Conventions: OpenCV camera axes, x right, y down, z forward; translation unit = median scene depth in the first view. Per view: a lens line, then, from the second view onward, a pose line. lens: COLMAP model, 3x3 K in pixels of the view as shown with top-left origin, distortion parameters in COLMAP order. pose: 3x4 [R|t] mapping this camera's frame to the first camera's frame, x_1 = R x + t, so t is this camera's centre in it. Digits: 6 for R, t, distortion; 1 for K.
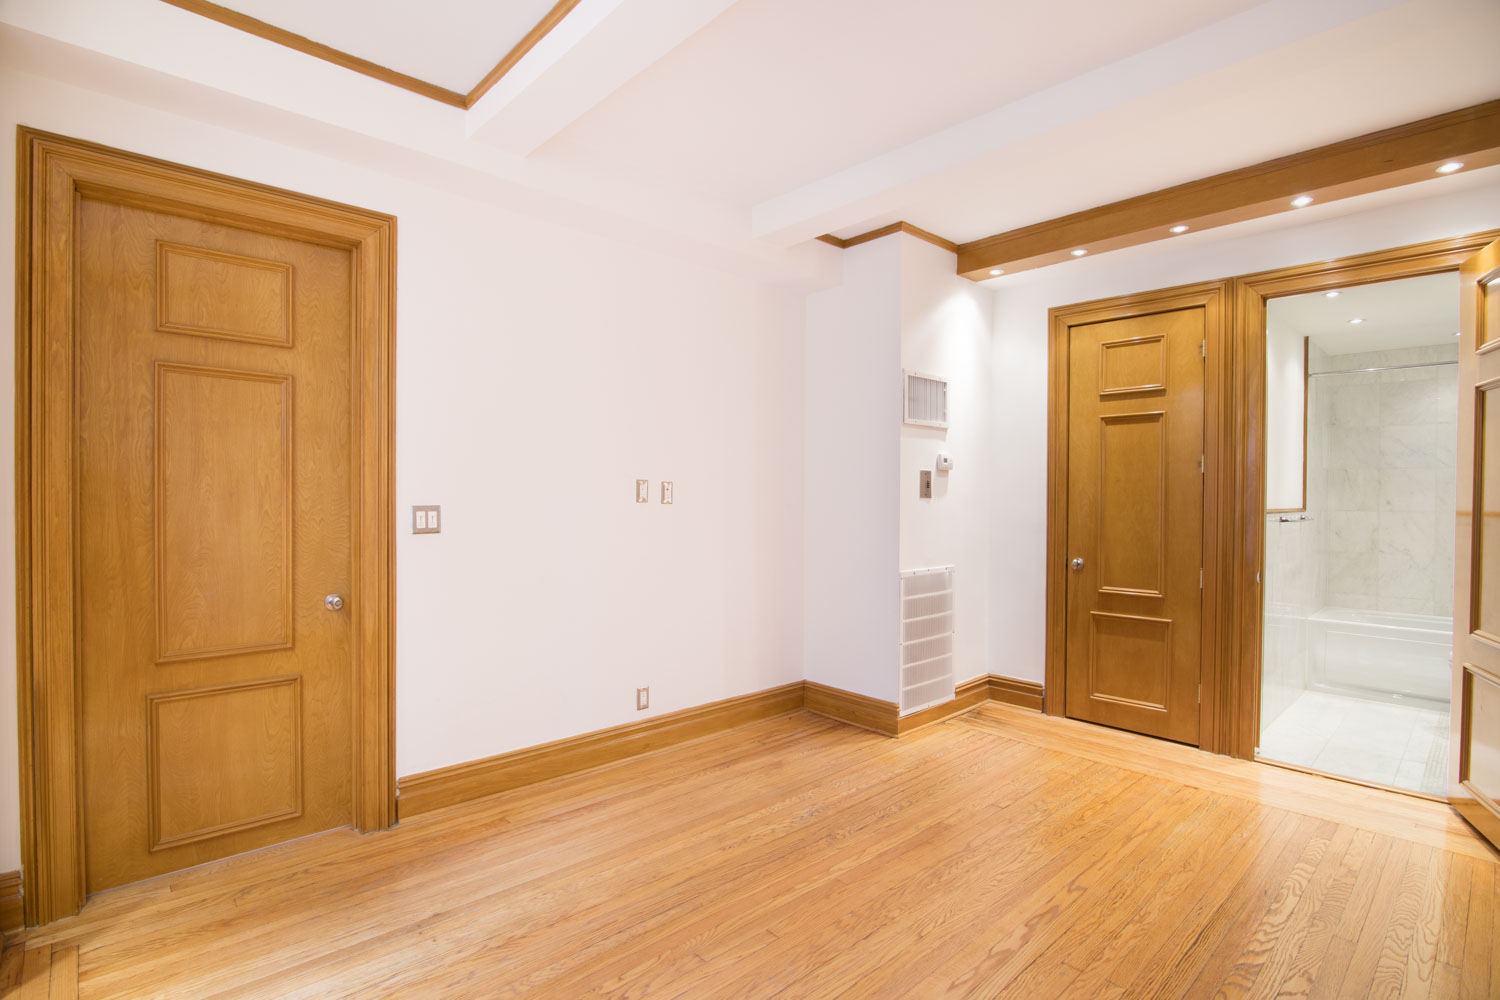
lens RADIAL K [[729.6, 0, 758.3], [0, 729.6, 499.9], [0, 0, 1]] dist [-0.015105, 0.000514]
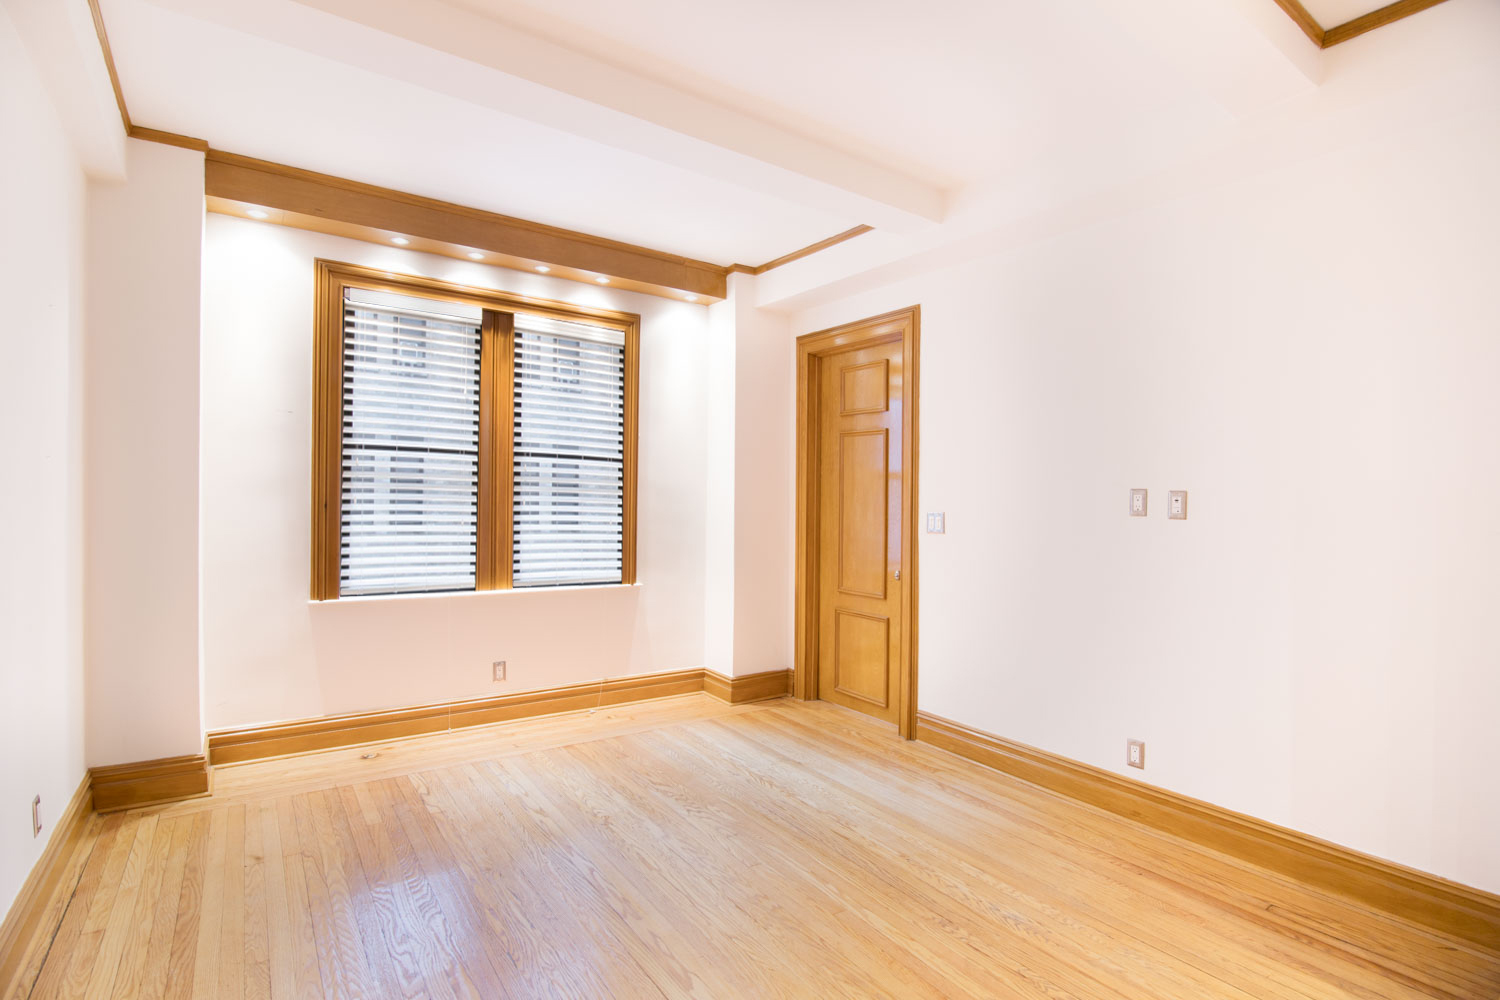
lens RADIAL K [[729.6, 0, 752.8], [0, 729.6, 502.9], [0, 0, 1]] dist [-0.015105, 0.000514]
pose [[-0.142340, -0.006295, -0.989798, 0.701656], [-0.028581, 0.999589, -0.002248, 0.003910], [0.989405, 0.027969, -0.142462, 0.669446]]
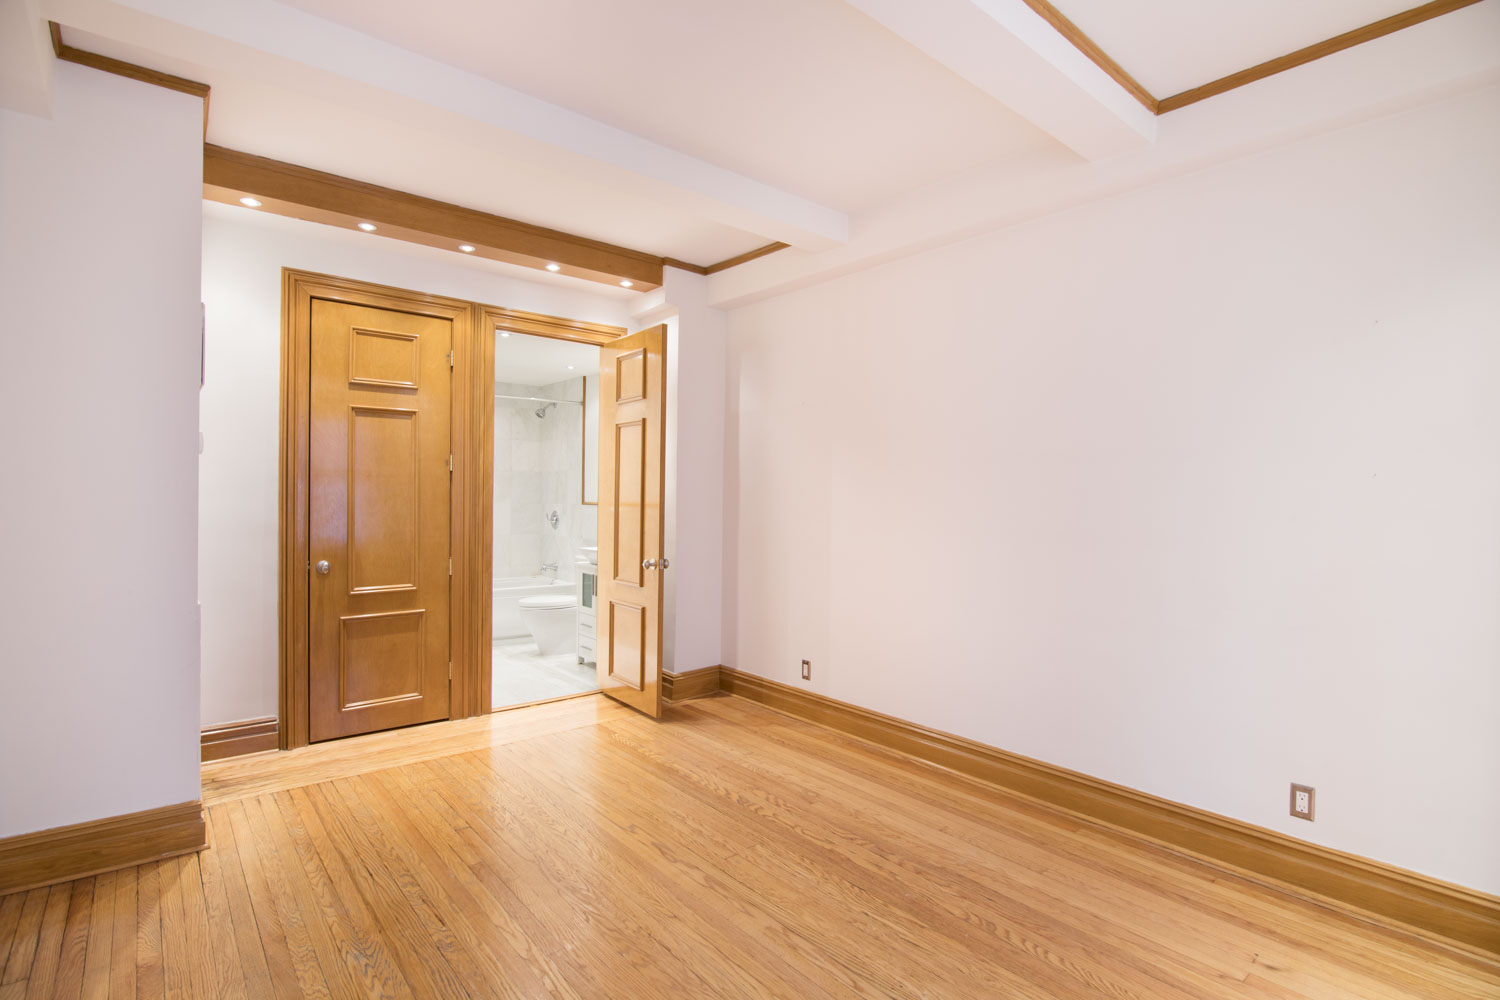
lens RADIAL K [[729.6, 0, 744.4], [0, 729.6, 501.7], [0, 0, 1]] dist [-0.015105, 0.000514]
pose [[0.064536, -0.012834, 0.997833, -0.467676], [-0.002794, 0.999911, 0.013042, -0.006129], [-0.997911, -0.003630, 0.064494, 0.483561]]
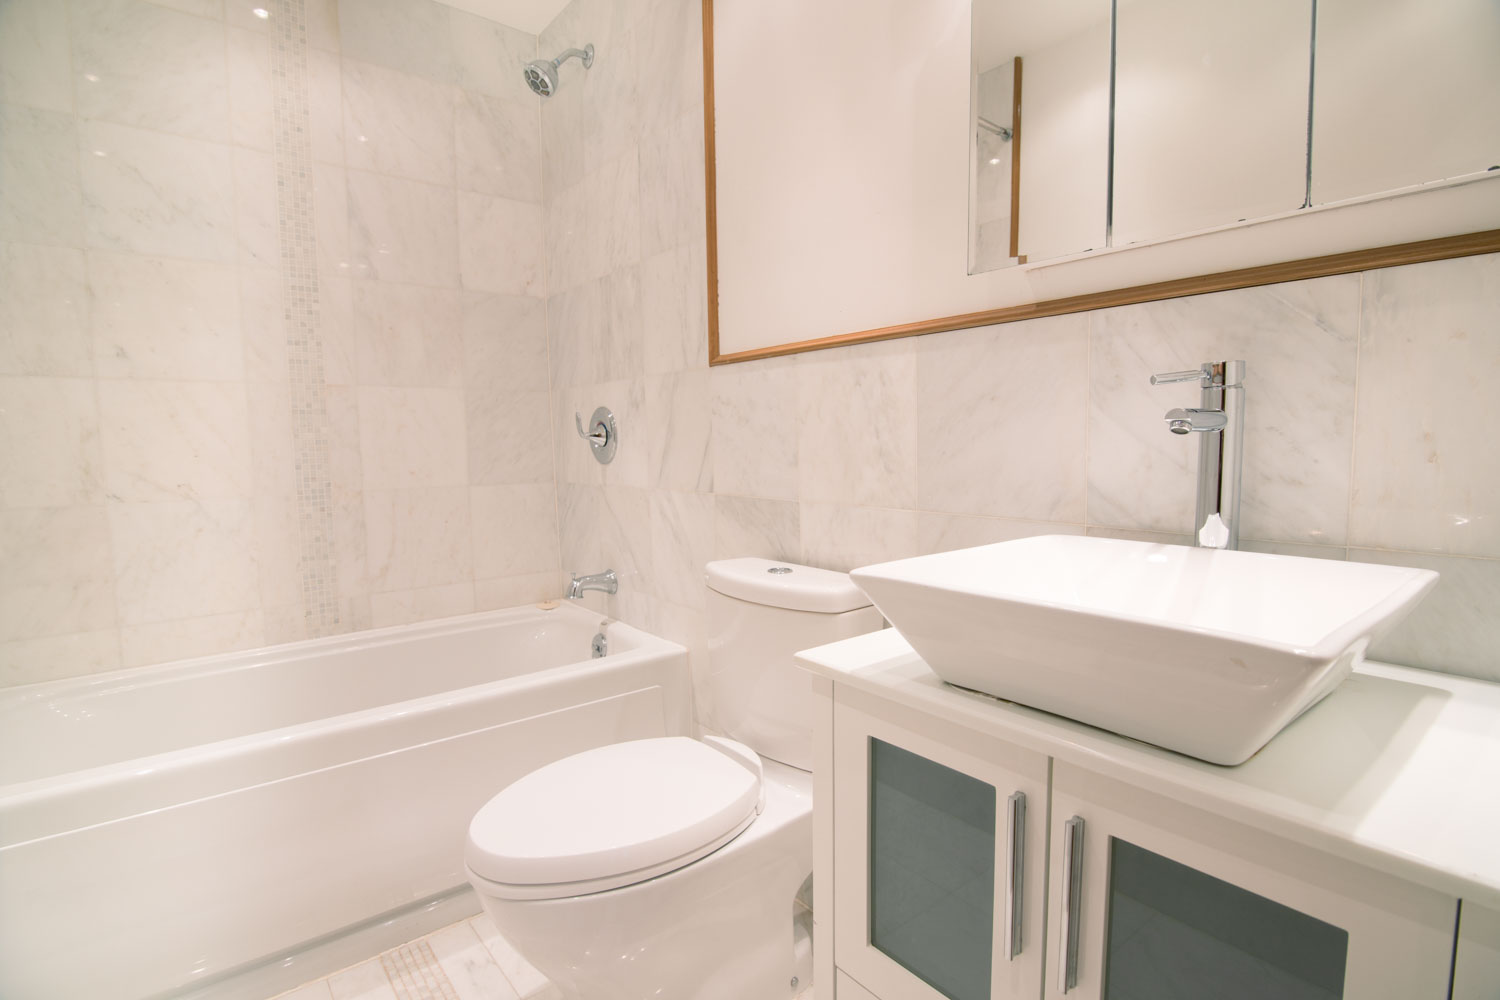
lens RADIAL K [[729.6, 0, 754.2], [0, 729.6, 501.2], [0, 0, 1]] dist [-0.015105, 0.000514]
pose [[0.081365, -0.096648, 0.991987, 0.741007], [0.021774, 0.995222, 0.095178, 0.064151], [-0.996446, 0.013856, 0.083081, 0.903274]]
